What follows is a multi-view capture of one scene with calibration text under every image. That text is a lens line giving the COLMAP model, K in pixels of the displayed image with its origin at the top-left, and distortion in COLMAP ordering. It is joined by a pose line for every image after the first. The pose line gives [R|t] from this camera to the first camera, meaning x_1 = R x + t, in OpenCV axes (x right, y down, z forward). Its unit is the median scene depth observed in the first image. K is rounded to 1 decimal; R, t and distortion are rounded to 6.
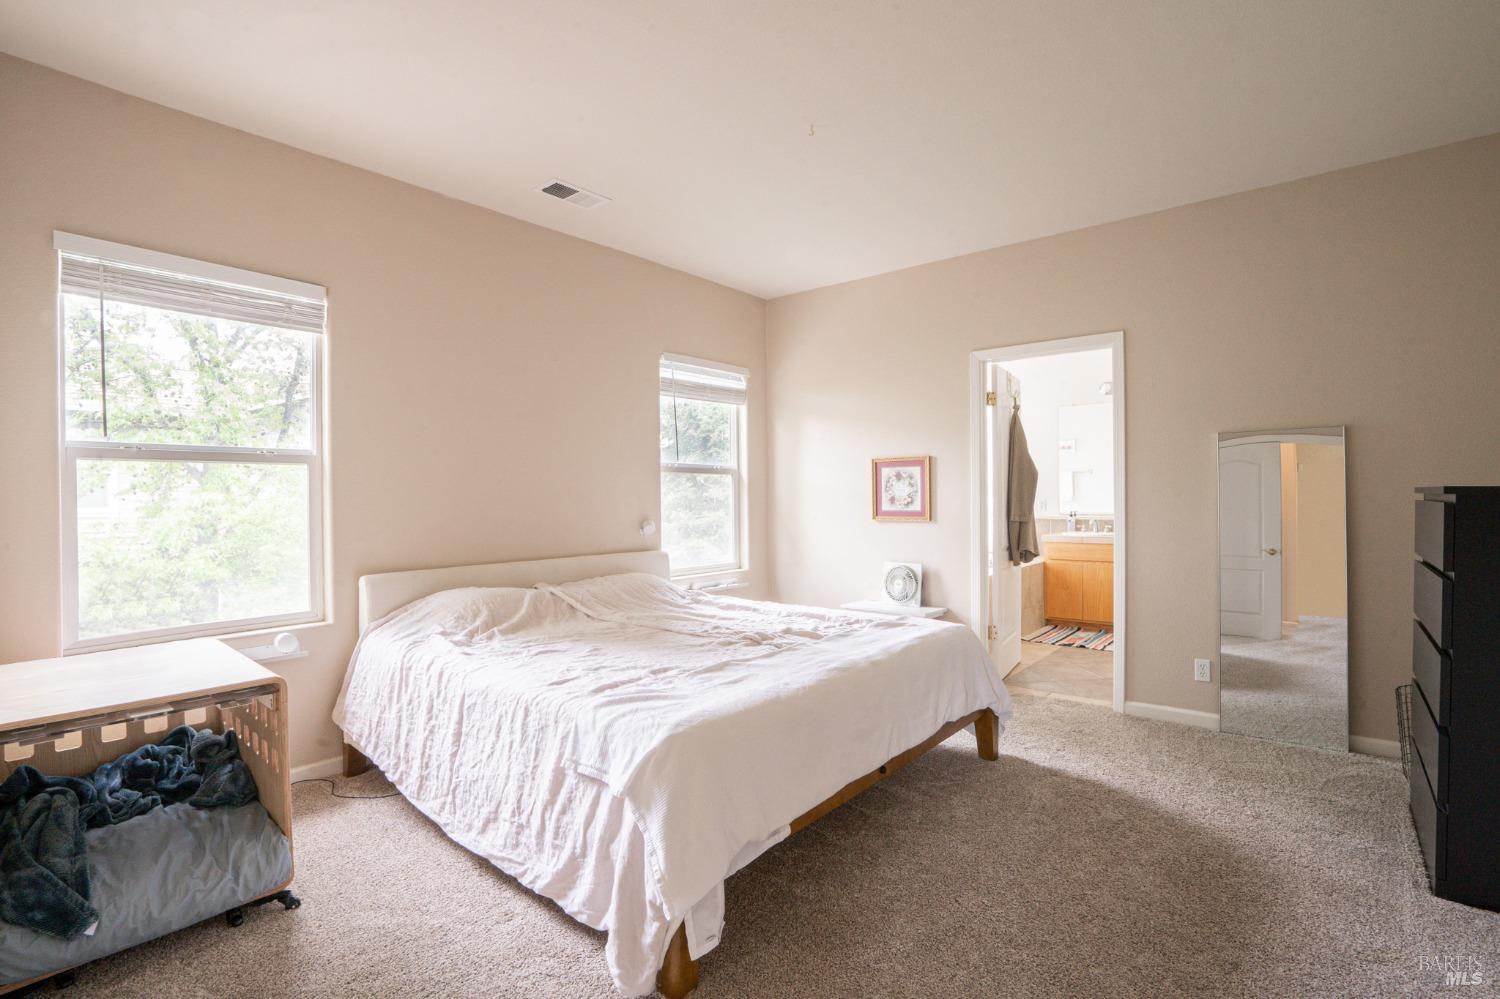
lens RADIAL K [[716.2, 0, 751.1], [0, 716.2, 498.6], [0, 0, 1]] dist [-0.049629, 0.008226]
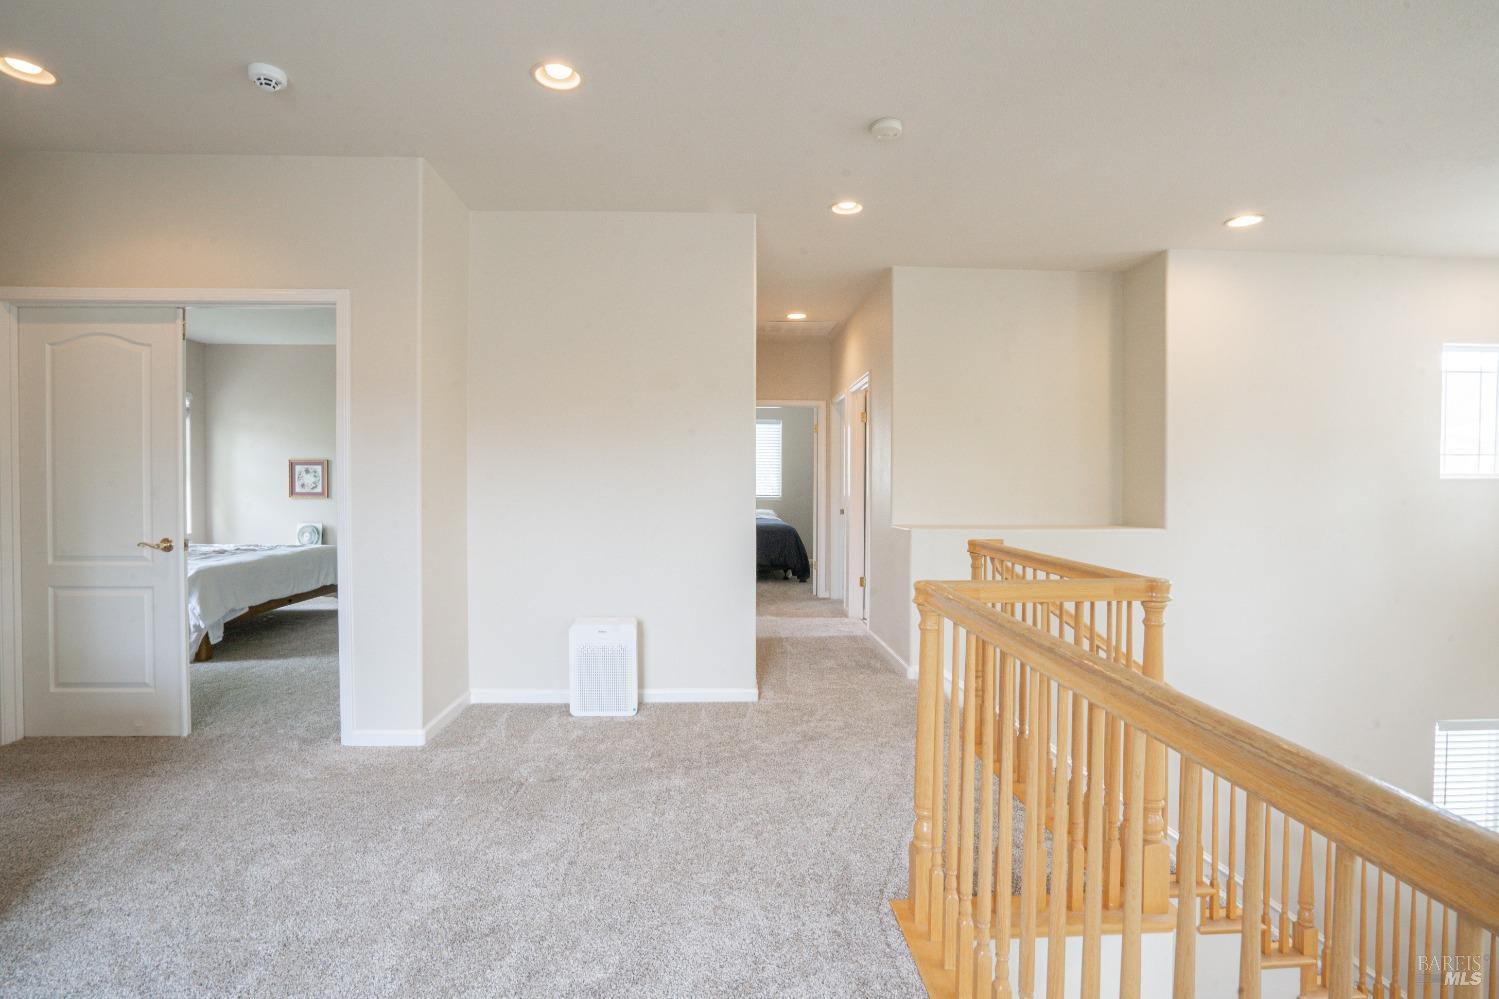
lens RADIAL K [[715.8, 0, 748.1], [0, 715.8, 490.4], [0, 0, 1]] dist [-0.049629, 0.008226]
pose [[0.741553, 0.003037, 0.670887, -0.127960], [-0.004662, 0.999989, 0.000626, 0.007632], [-0.670878, -0.003592, 0.741559, -0.895065]]
